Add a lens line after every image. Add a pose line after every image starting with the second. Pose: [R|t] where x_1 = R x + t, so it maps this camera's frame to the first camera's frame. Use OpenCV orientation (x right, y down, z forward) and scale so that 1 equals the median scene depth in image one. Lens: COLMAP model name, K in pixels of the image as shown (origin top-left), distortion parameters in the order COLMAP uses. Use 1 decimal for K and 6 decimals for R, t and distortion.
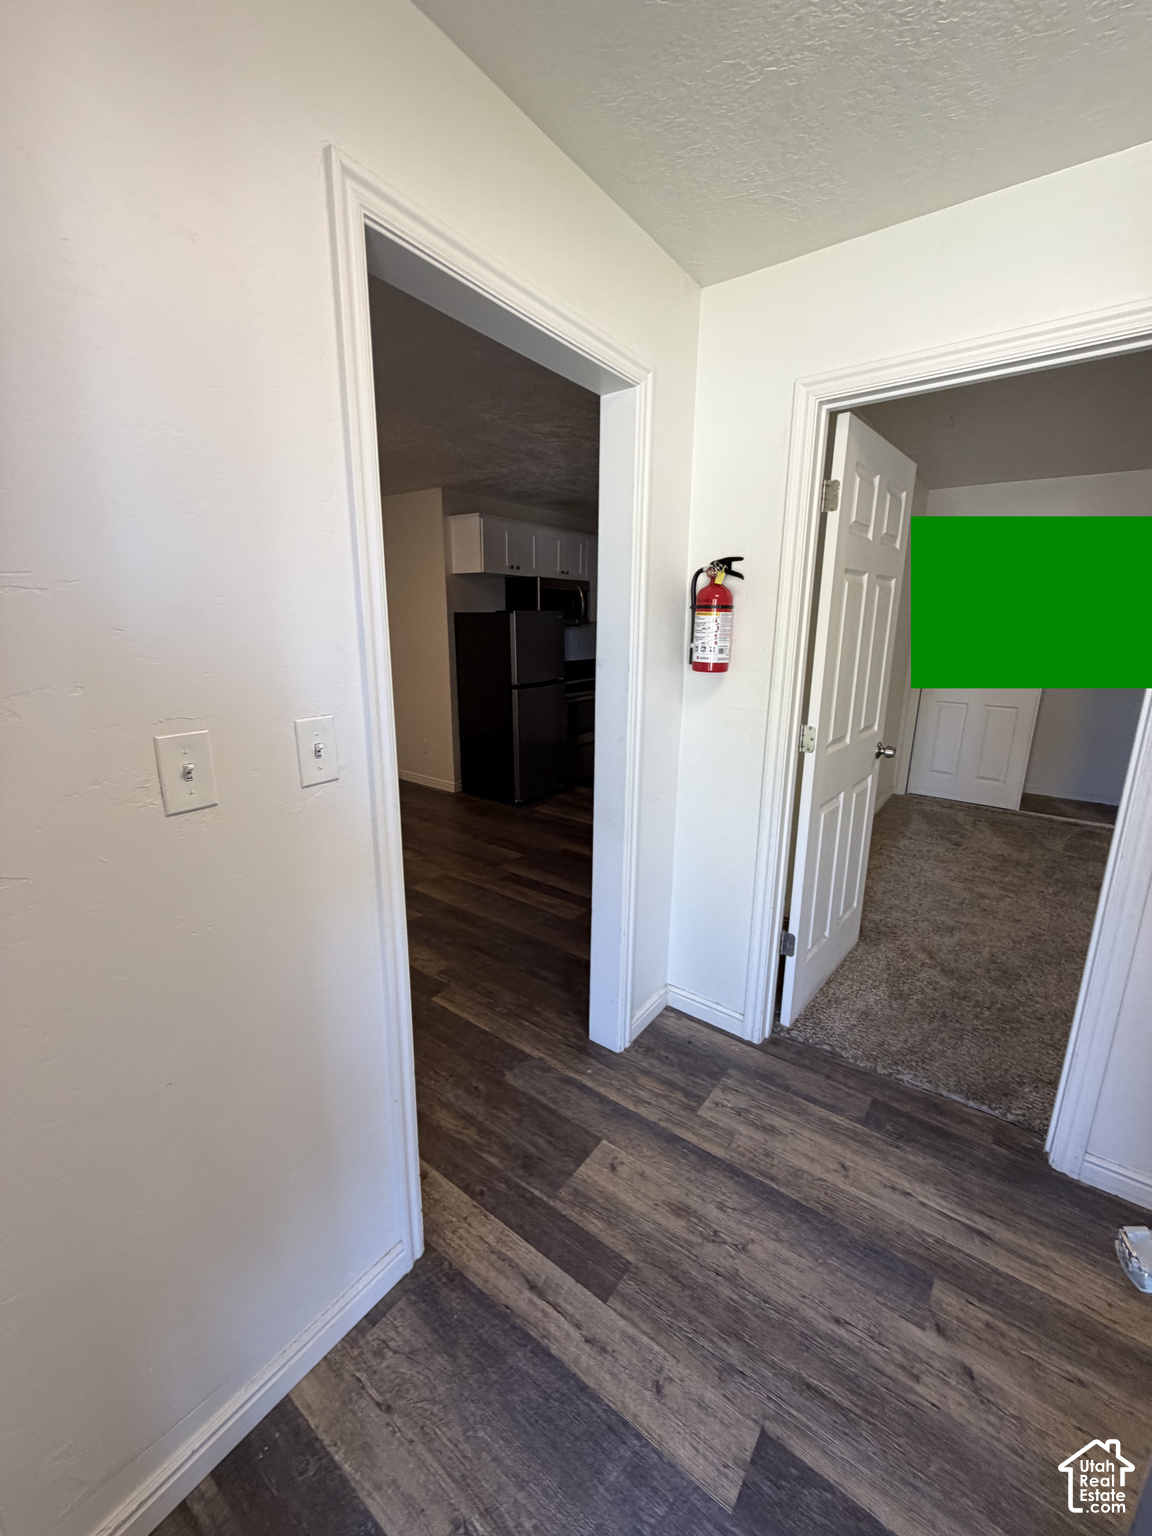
lens RADIAL K [[614.8, 0, 575.9], [0, 614.8, 762.6], [0, 0, 1]] dist [0.001903, 0.000348]
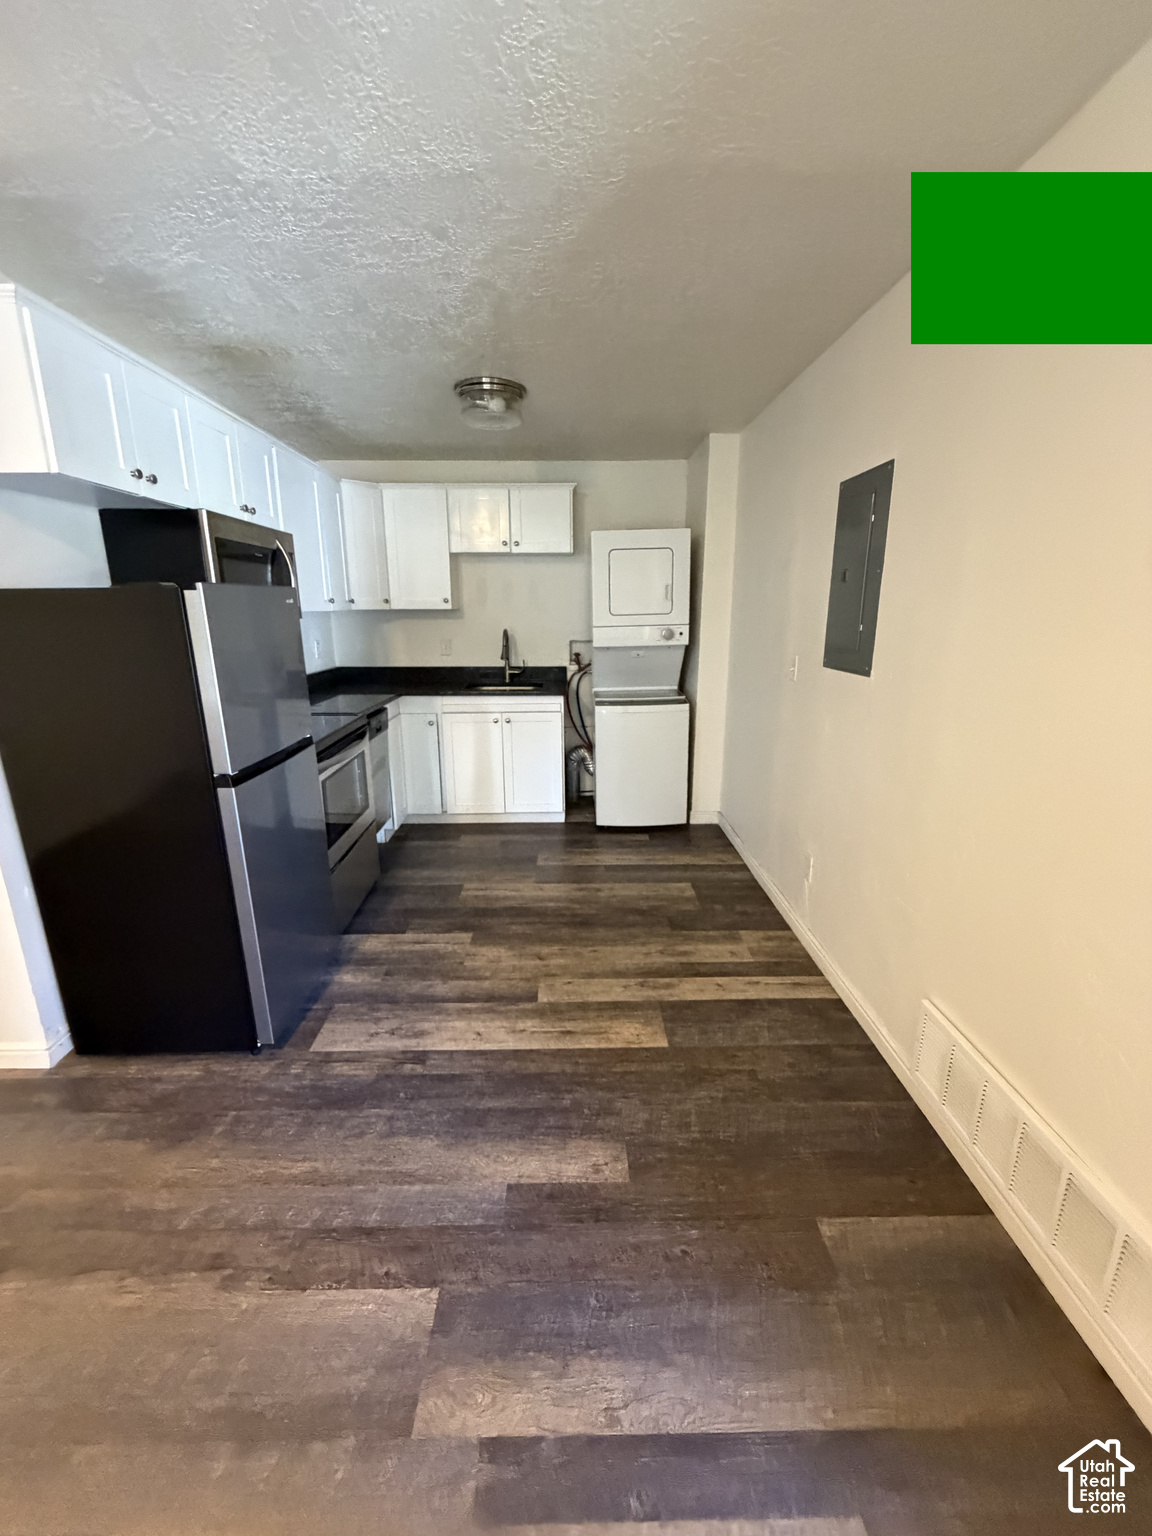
lens RADIAL K [[614.8, 0, 575.9], [0, 614.8, 762.6], [0, 0, 1]] dist [0.001903, 0.000348]
pose [[0.794354, -0.165030, 0.584608, -0.160225], [0.156037, 0.985531, 0.066188, -0.137659], [-0.587072, 0.038644, 0.808612, 0.602495]]
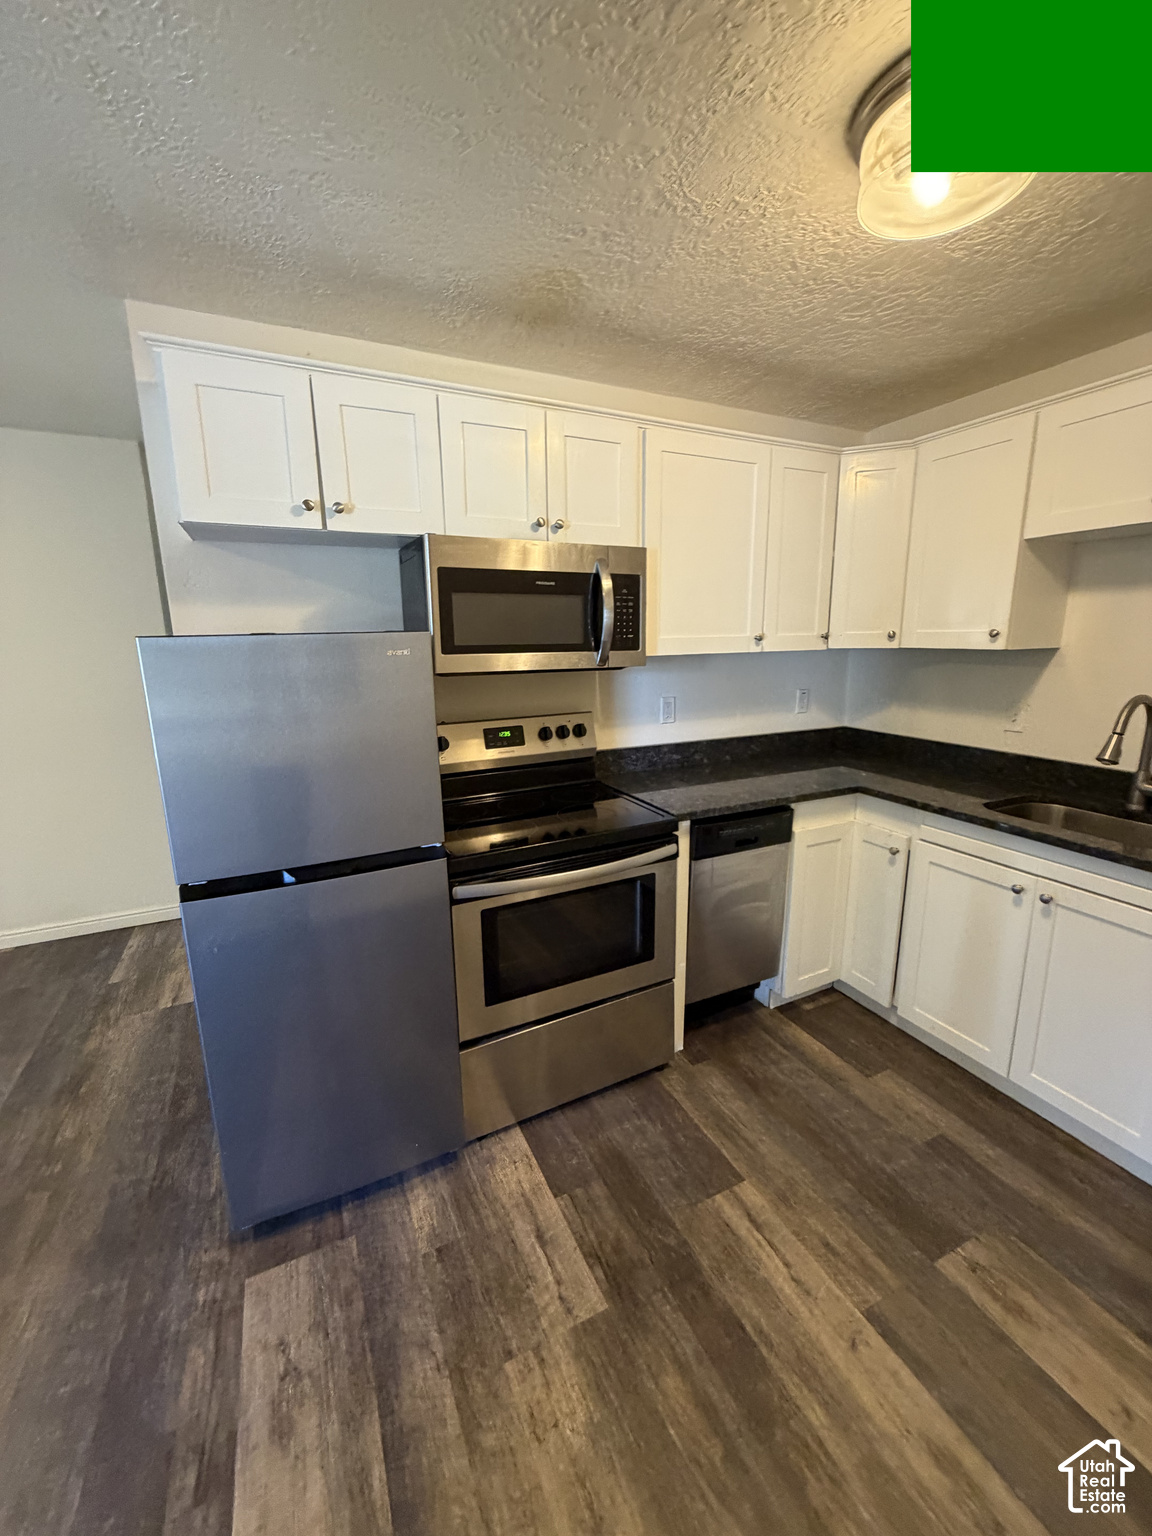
lens RADIAL K [[614.8, 0, 575.9], [0, 614.8, 762.6], [0, 0, 1]] dist [0.001903, 0.000348]
pose [[0.881566, 0.072662, -0.466435, 0.221136], [-0.086631, 0.996204, -0.008542, -0.216973], [0.464044, 0.047939, 0.884514, 0.890978]]
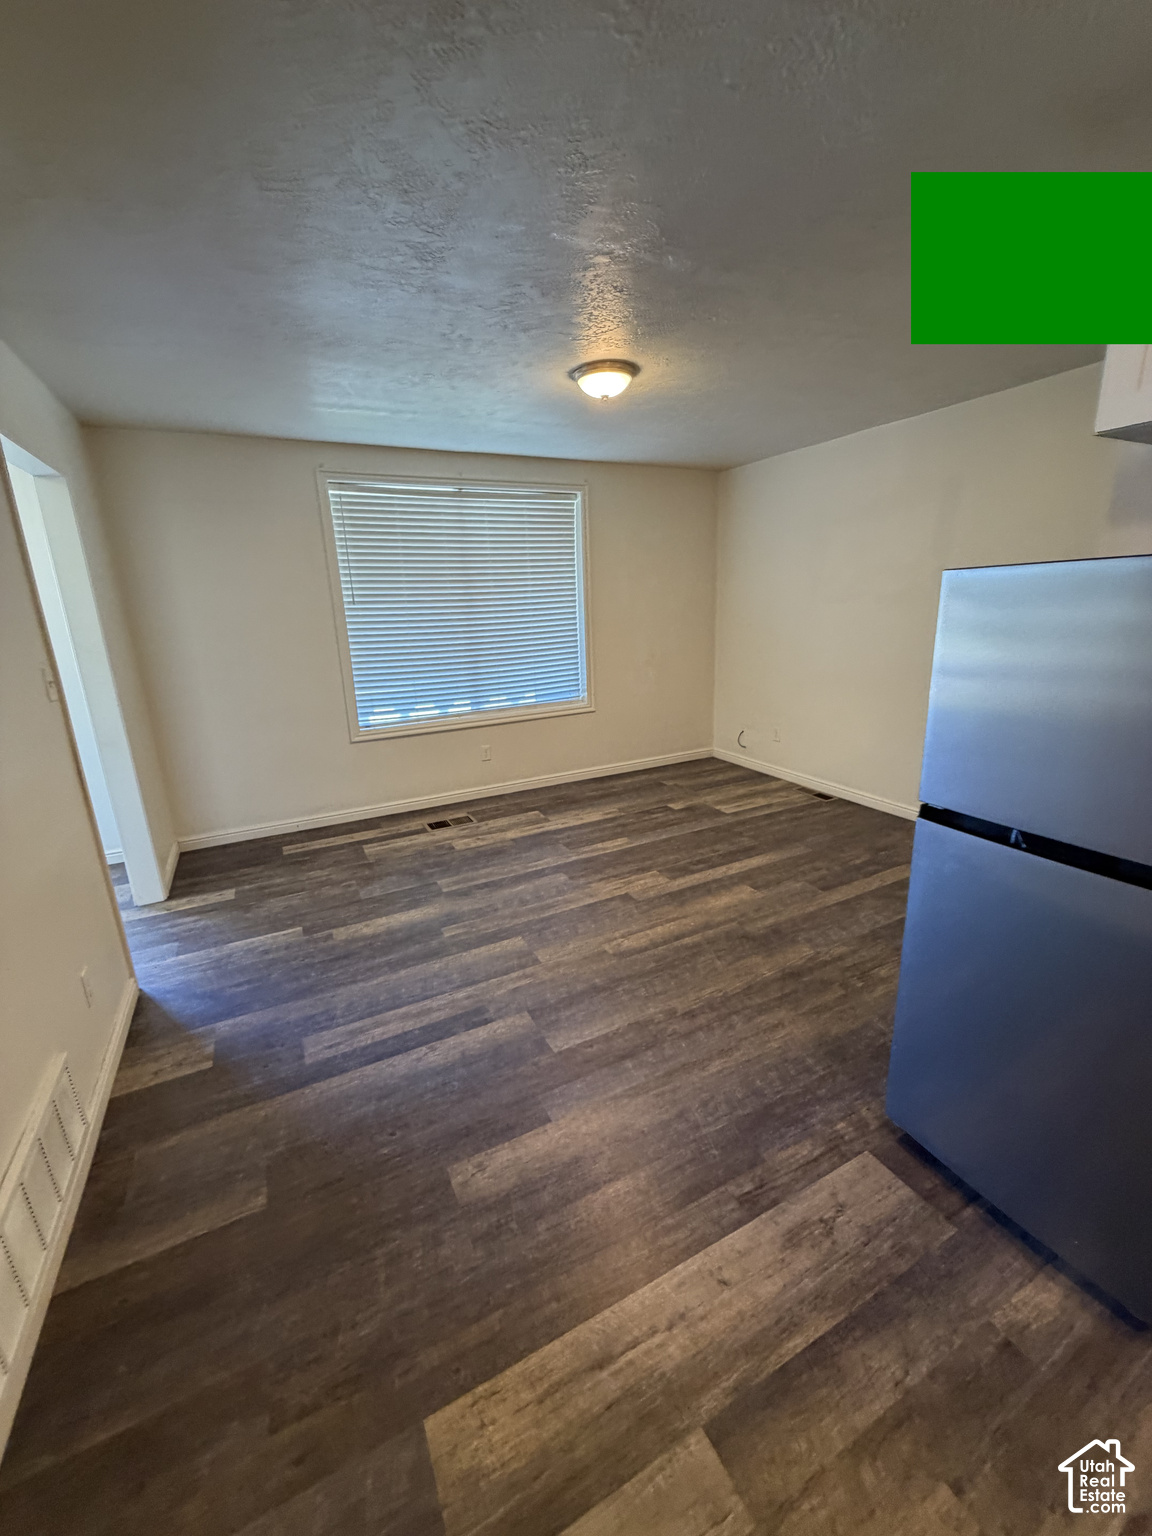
lens RADIAL K [[614.8, 0, 575.9], [0, 614.8, 762.6], [0, 0, 1]] dist [0.001903, 0.000348]
pose [[-0.448249, 0.231808, -0.863330, 0.281416], [-0.179746, 0.922692, 0.341073, -0.243268], [0.875651, 0.308065, -0.371929, 1.031700]]
